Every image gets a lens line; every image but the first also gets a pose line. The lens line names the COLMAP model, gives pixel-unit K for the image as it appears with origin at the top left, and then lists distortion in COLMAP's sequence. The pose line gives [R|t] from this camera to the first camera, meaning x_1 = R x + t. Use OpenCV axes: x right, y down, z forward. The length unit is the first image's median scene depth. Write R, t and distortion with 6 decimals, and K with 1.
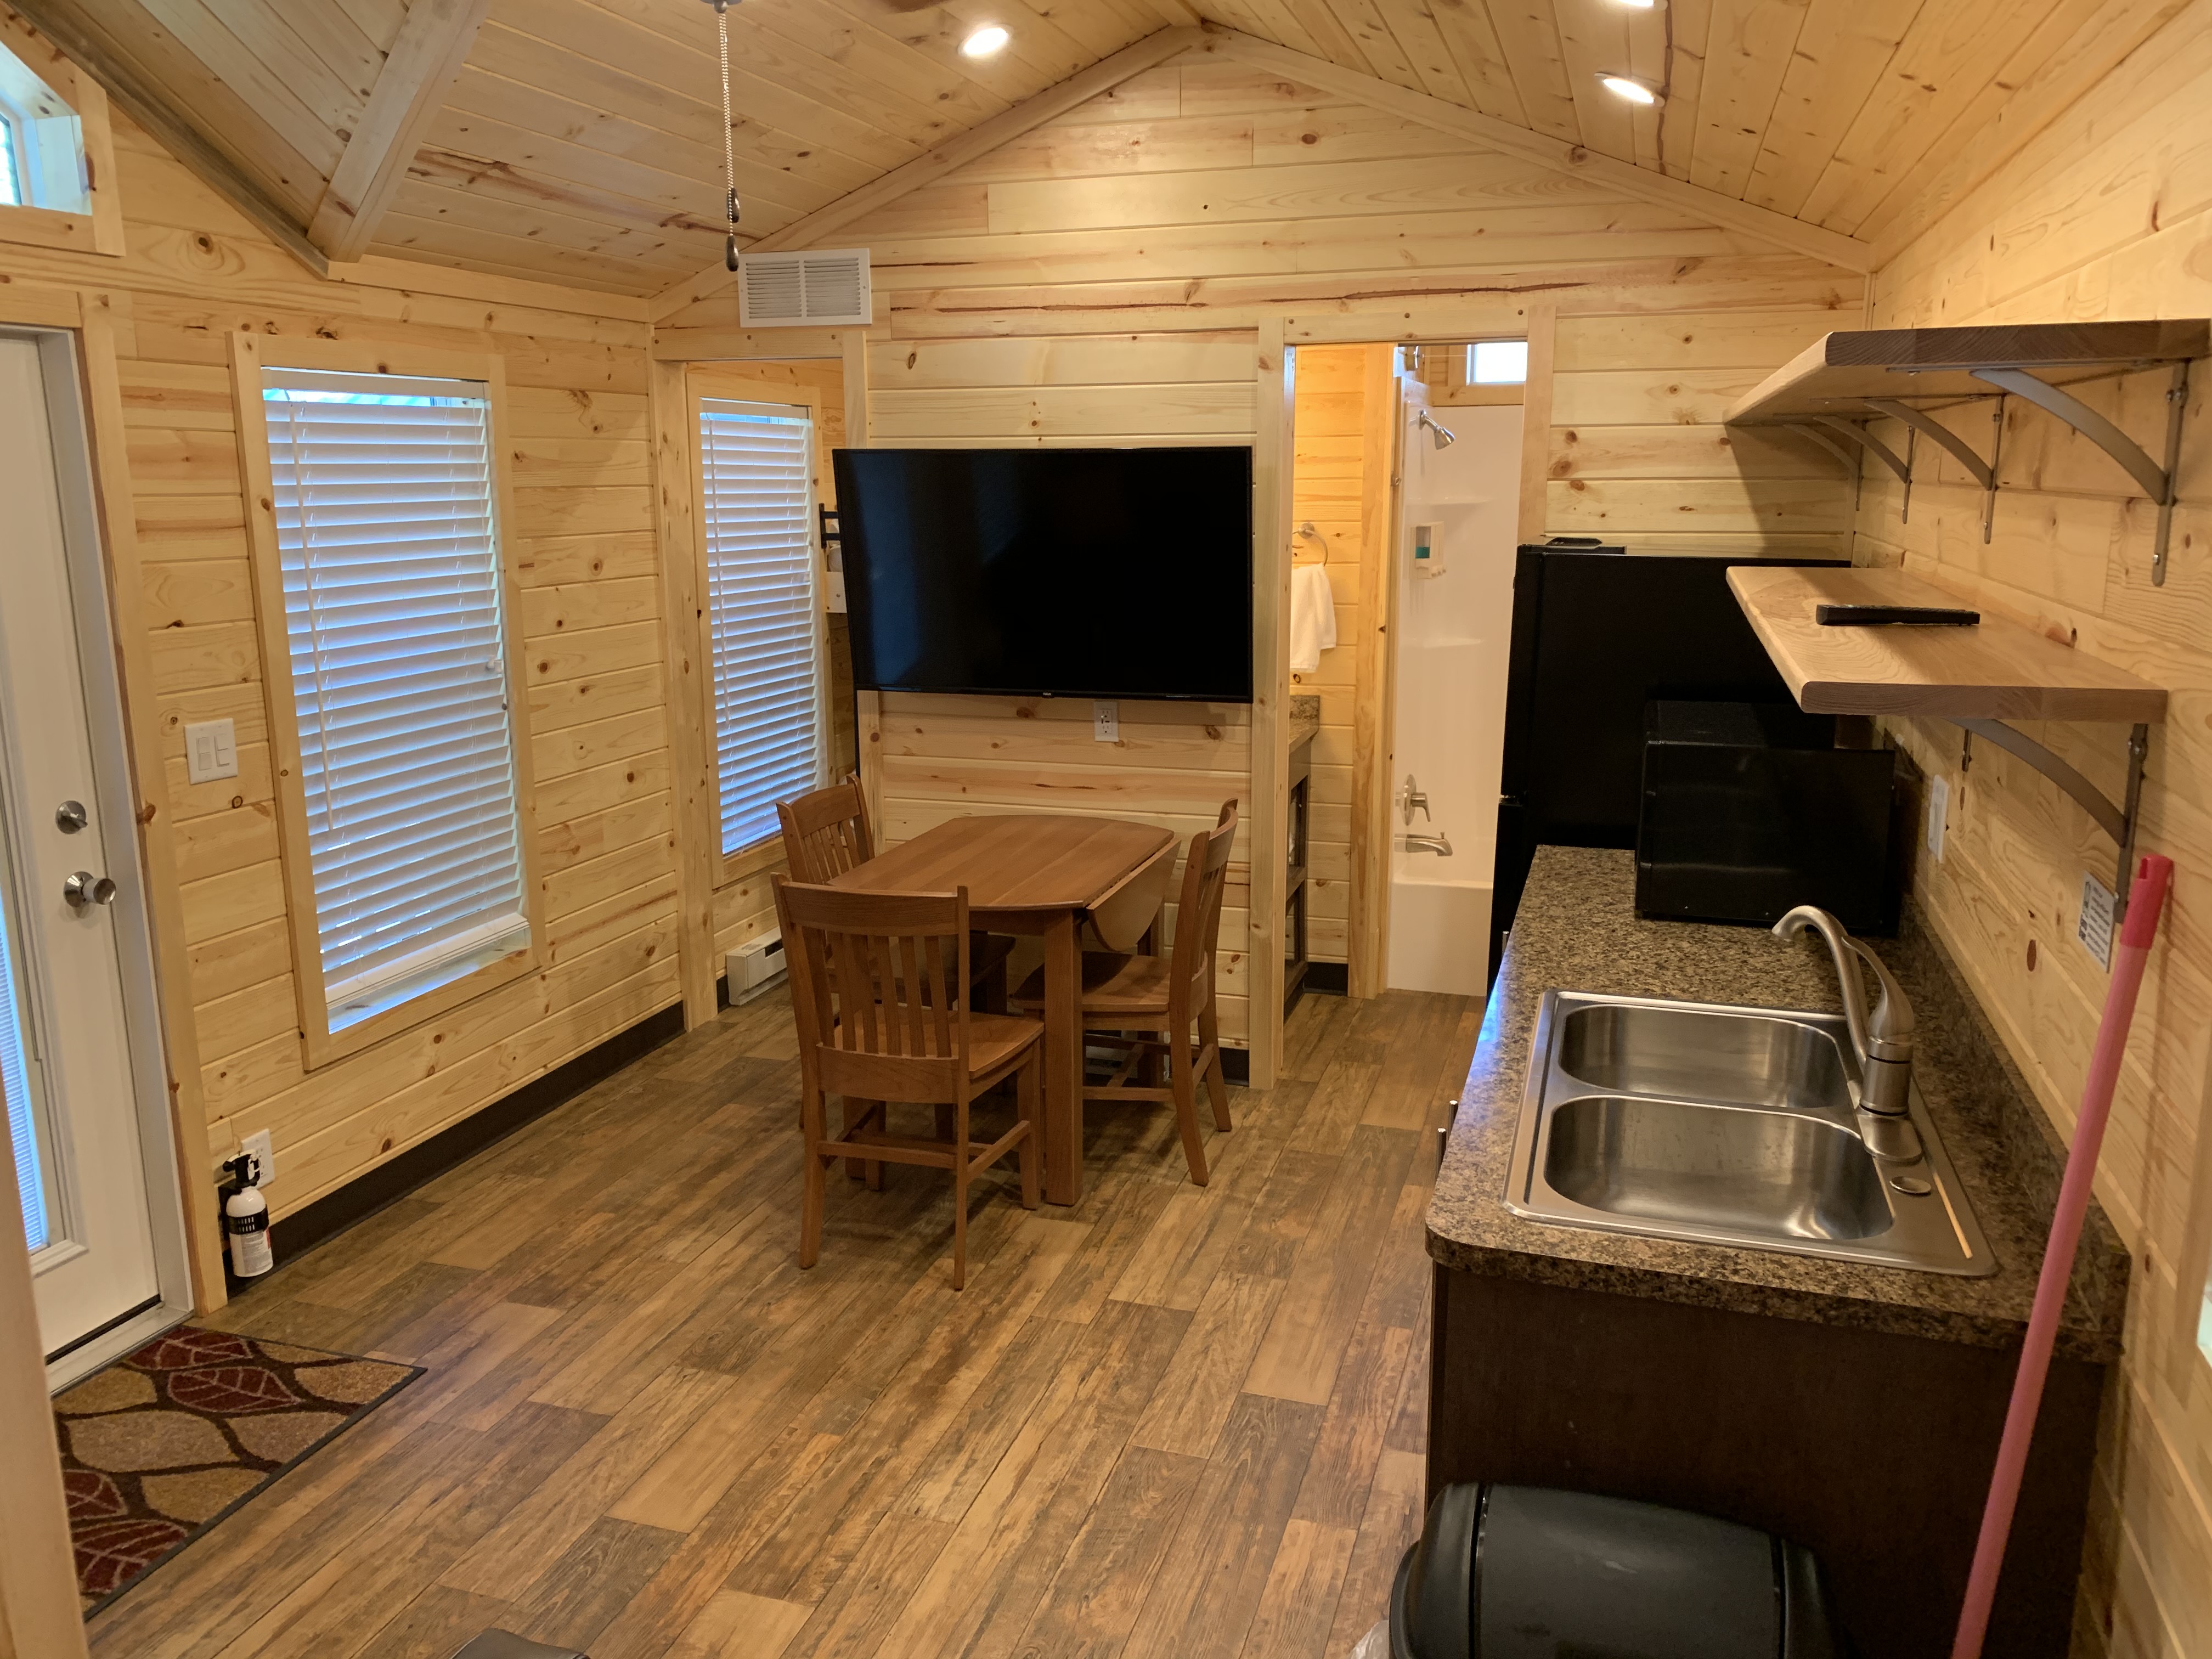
lens RADIAL K [[1679.3, 0, 1106.0], [0, 1679.3, 829.5], [0, 0, 1]] dist [-0.008053, -0.057874]
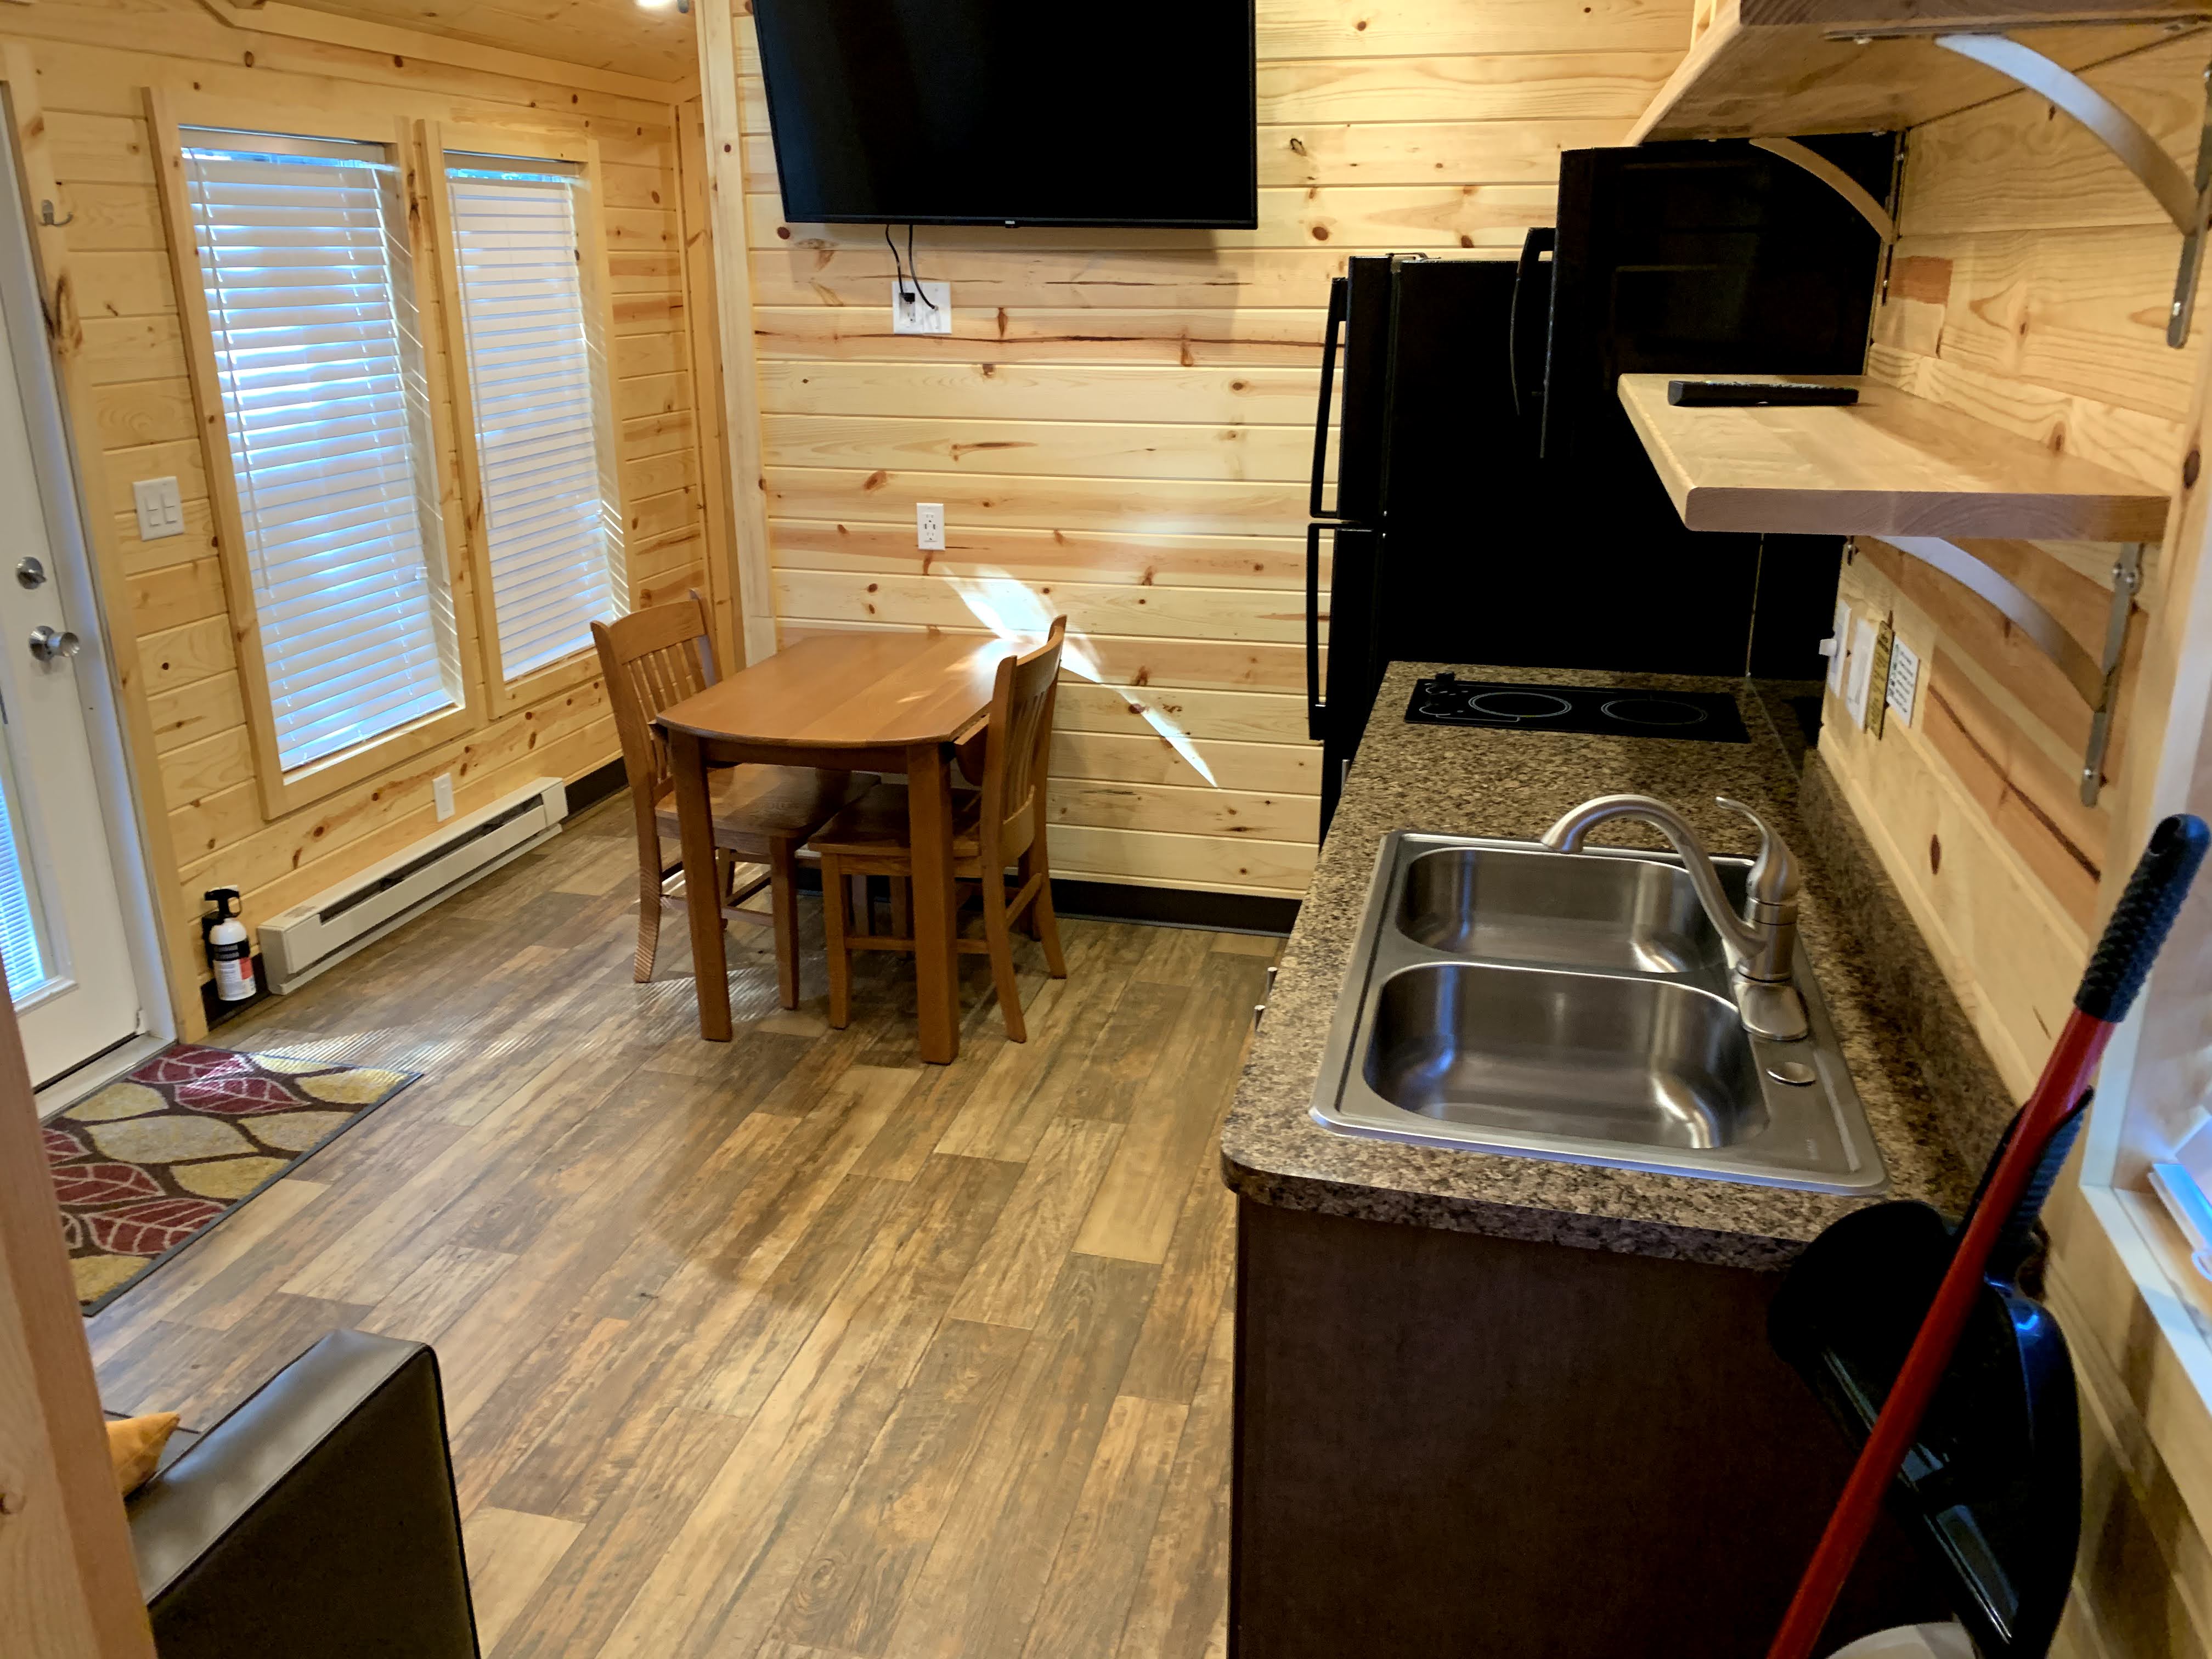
lens RADIAL K [[1678.7, 0, 1120.9], [0, 1678.7, 827.5], [0, 0, 1]] dist [0.005781, -0.032872]
pose [[0.996938, -0.018310, 0.076020, 0.043101], [0.008994, 0.992597, 0.121124, -0.011164], [-0.077675, -0.120069, 0.989722, 0.108694]]
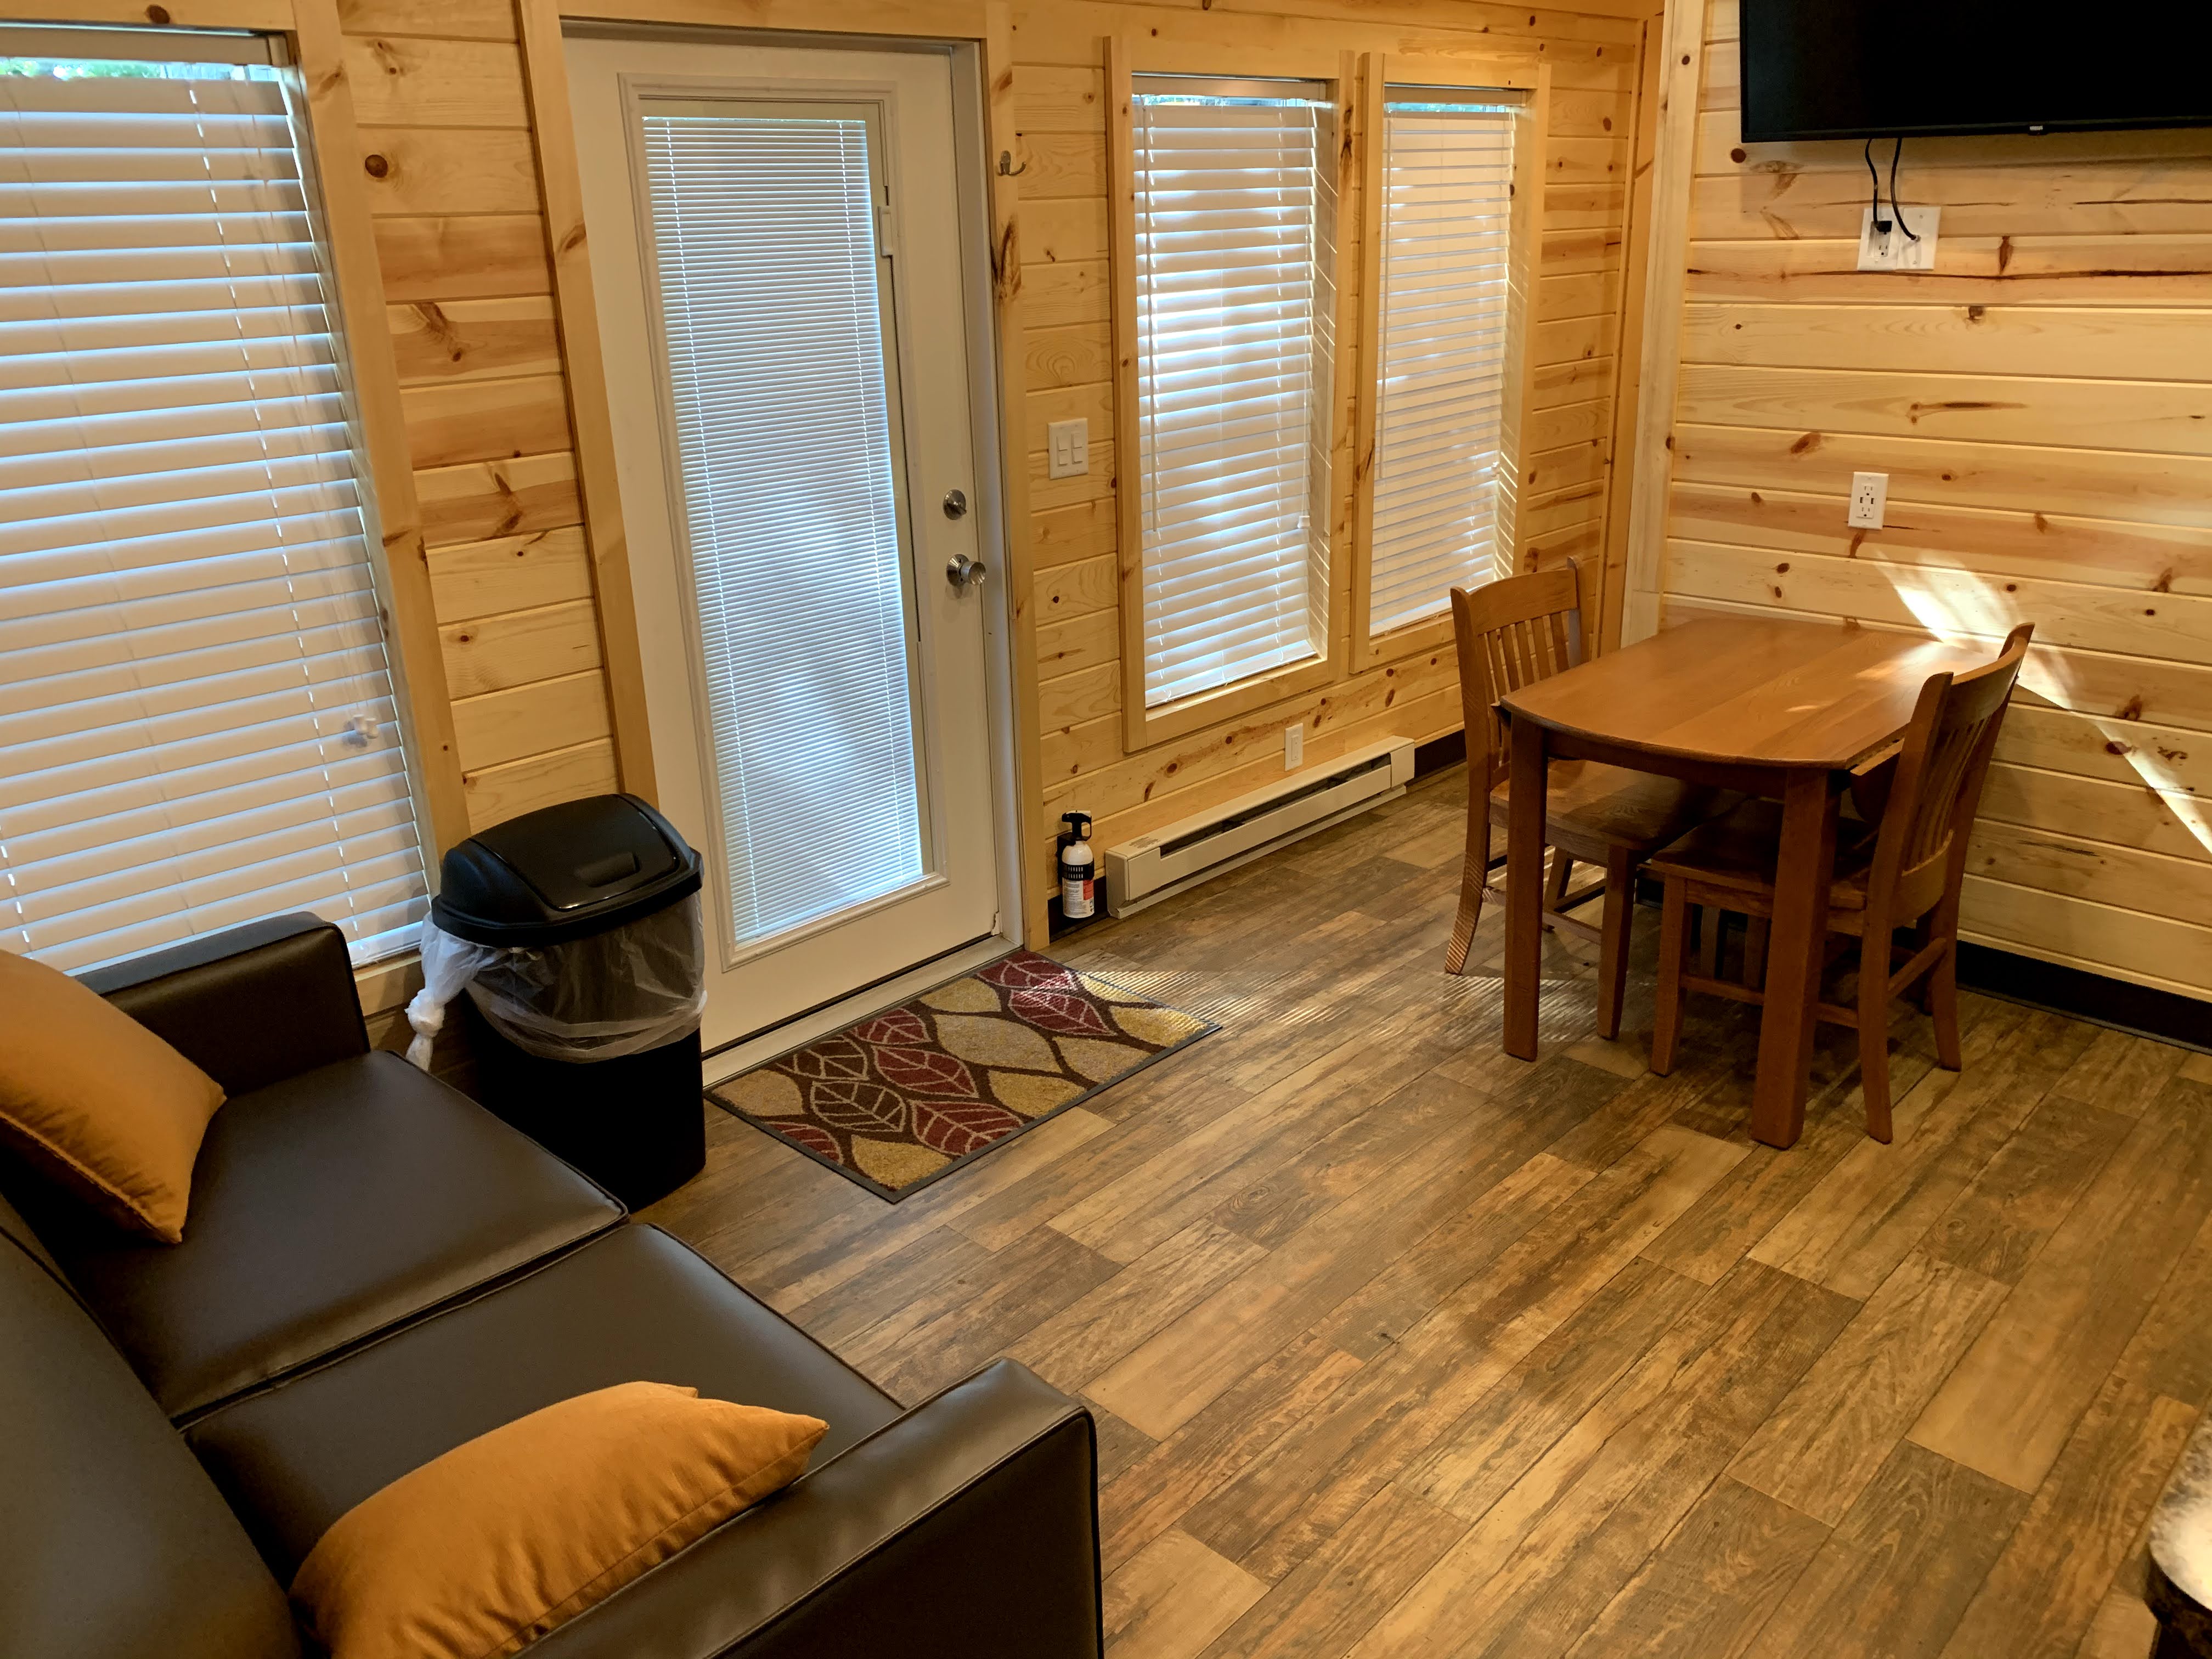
lens RADIAL K [[1711.2, 0, 1104.4], [0, 1711.2, 804.1], [0, 0, 1]] dist [0.048126, -0.048092]
pose [[0.898392, 0.125360, -0.420923, 0.051127], [-0.067188, 0.986347, 0.150353, -0.030221], [0.434024, -0.106795, 0.894549, 0.207053]]
